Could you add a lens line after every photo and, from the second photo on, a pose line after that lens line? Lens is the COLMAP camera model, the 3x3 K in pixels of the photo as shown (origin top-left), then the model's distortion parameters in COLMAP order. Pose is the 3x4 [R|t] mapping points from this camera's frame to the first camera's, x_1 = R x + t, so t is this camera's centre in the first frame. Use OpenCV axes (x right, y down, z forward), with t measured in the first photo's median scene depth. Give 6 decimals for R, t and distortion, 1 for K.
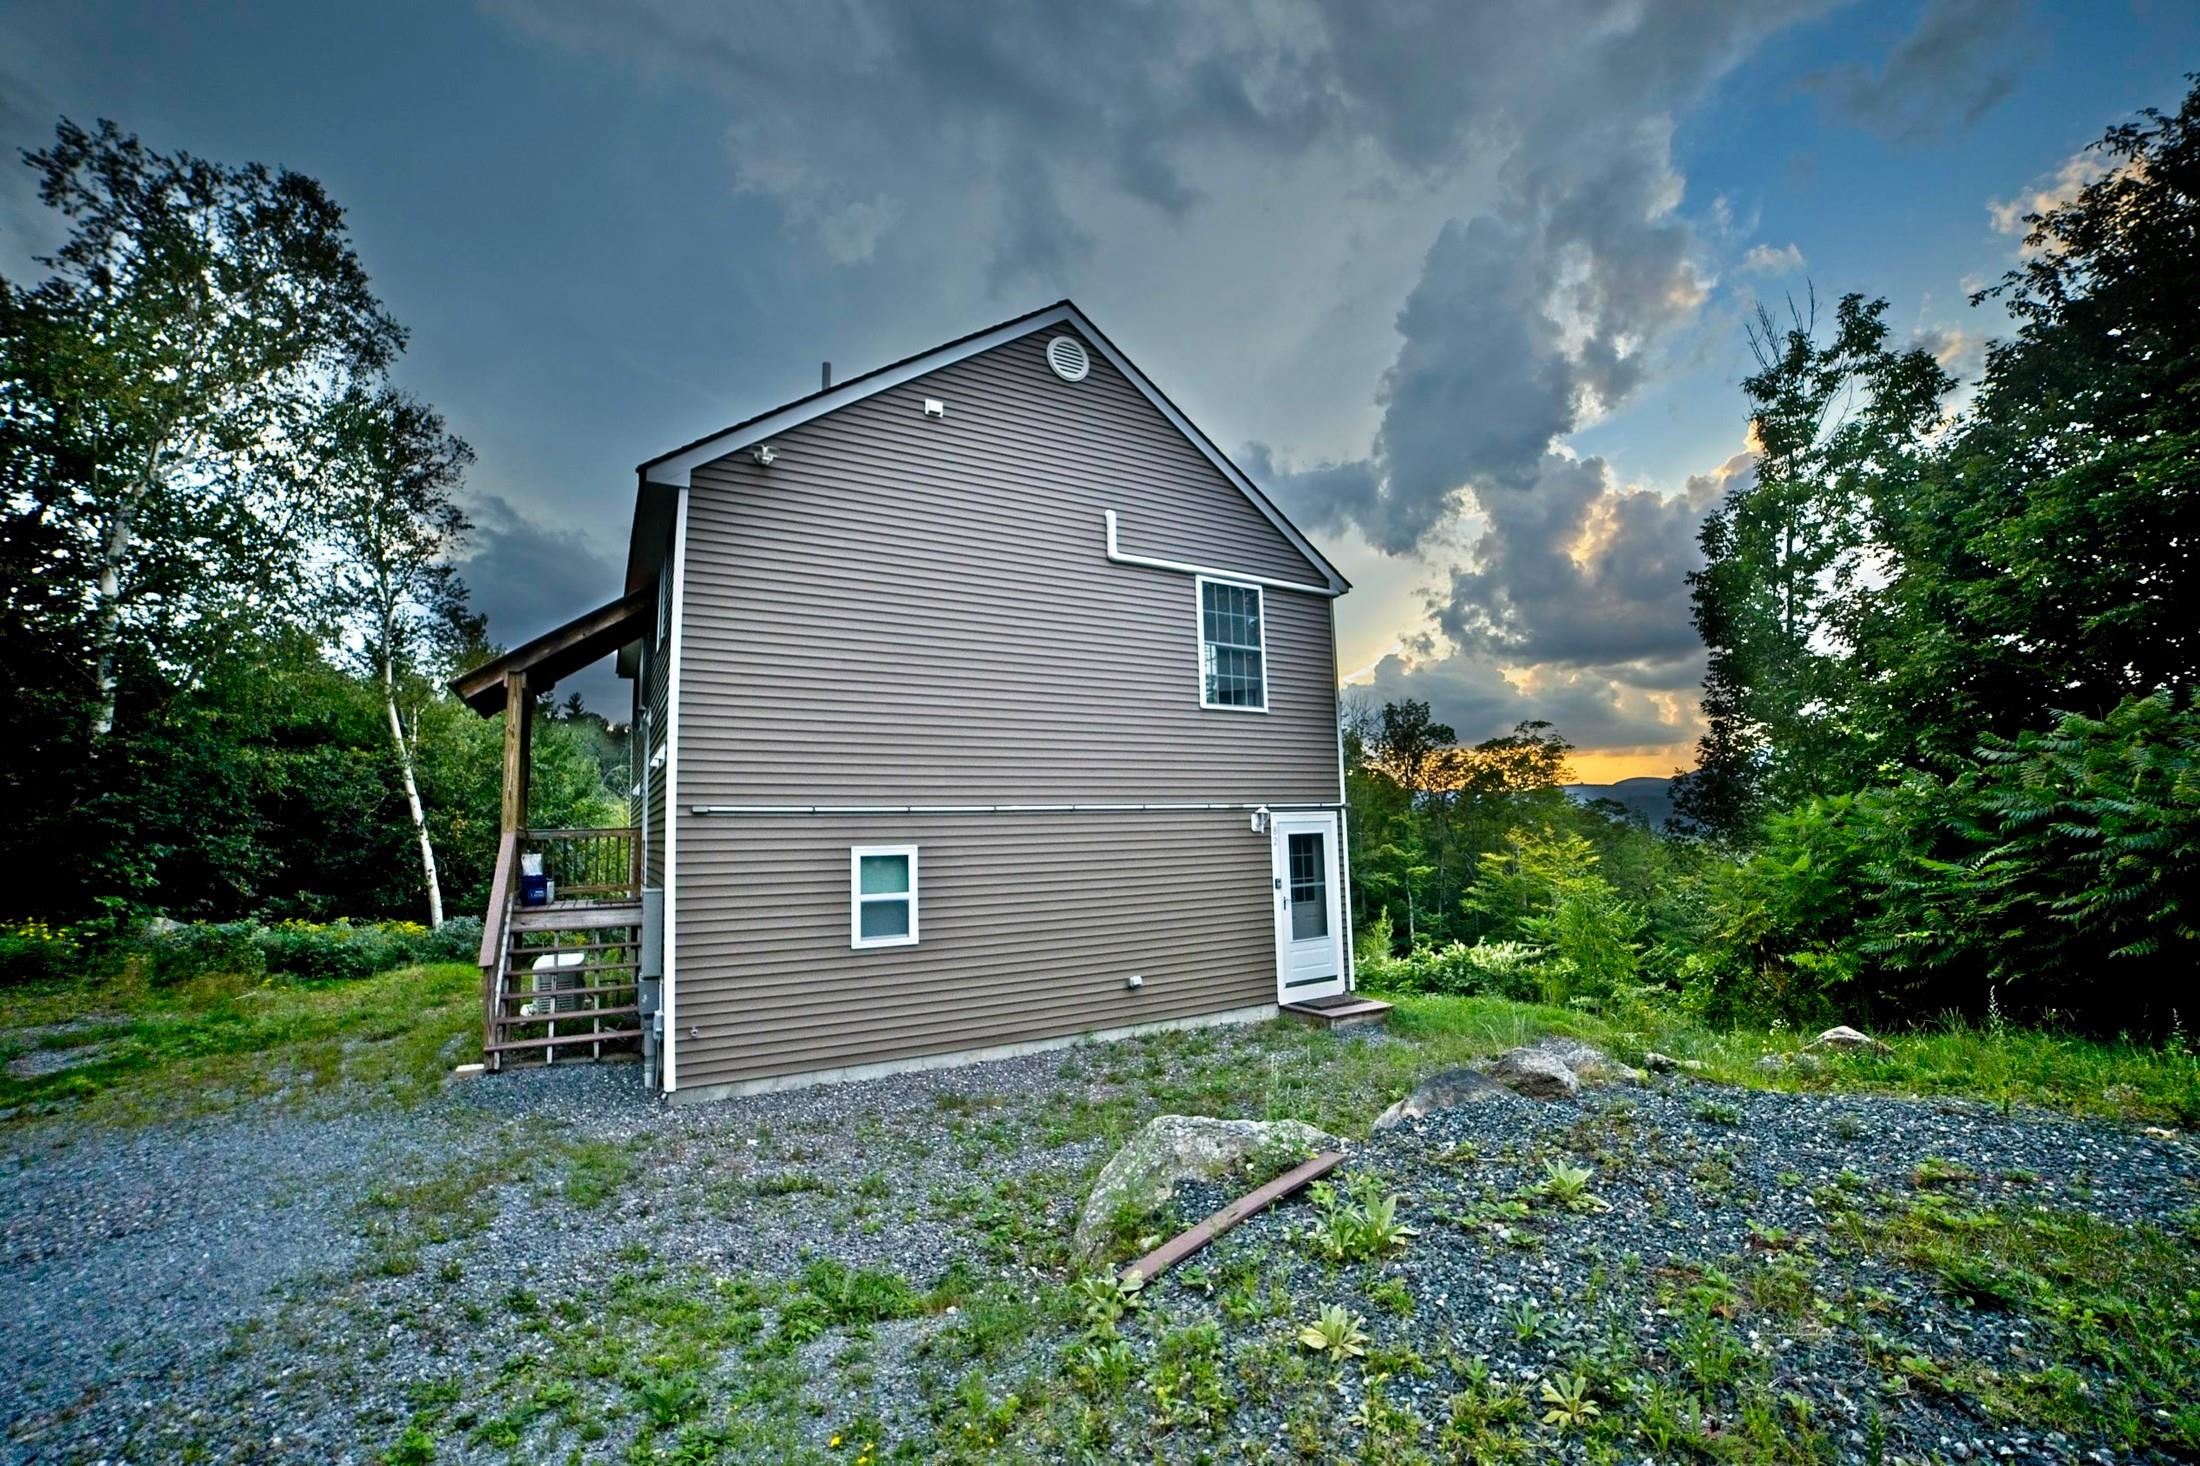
lens RADIAL K [[871.0, 0, 1099.6], [0, 871.0, 726.7], [0, 0, 1]] dist [-0.106602, 0.036998]
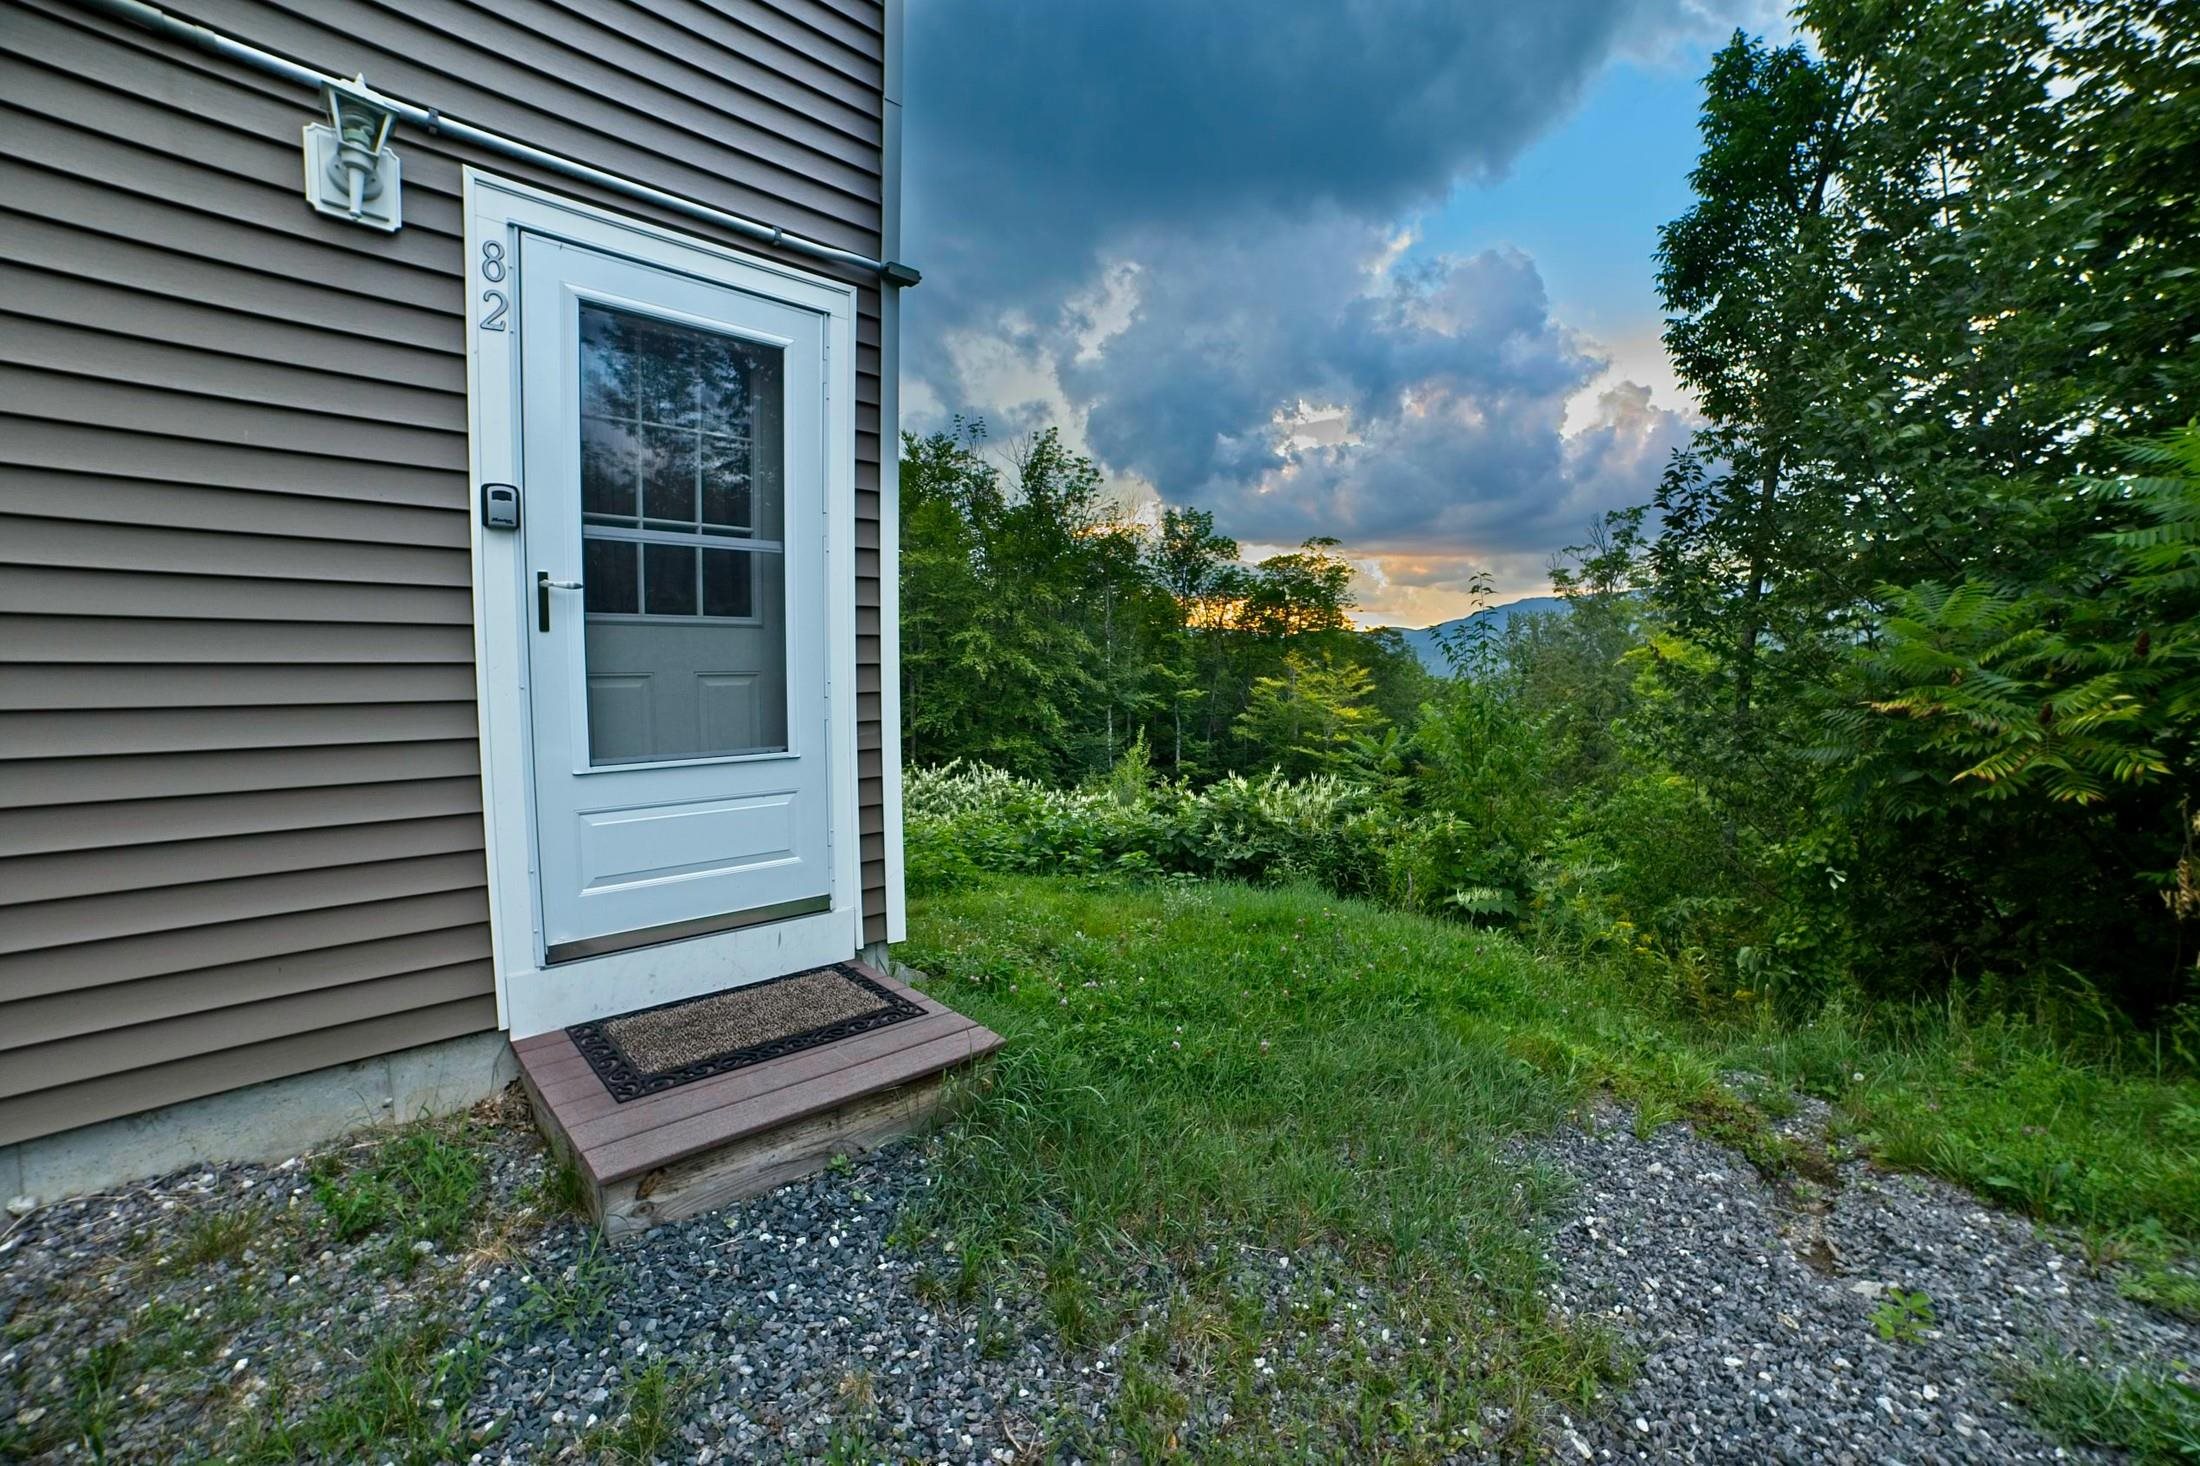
lens RADIAL K [[871.0, 0, 1099.6], [0, 871.0, 726.7], [0, 0, 1]] dist [-0.106602, 0.036998]
pose [[0.969579, 0.010794, 0.244542, 0.058421], [-0.058371, 0.980403, 0.188158, 0.036135], [-0.237719, -0.196708, 0.951208, 0.145666]]
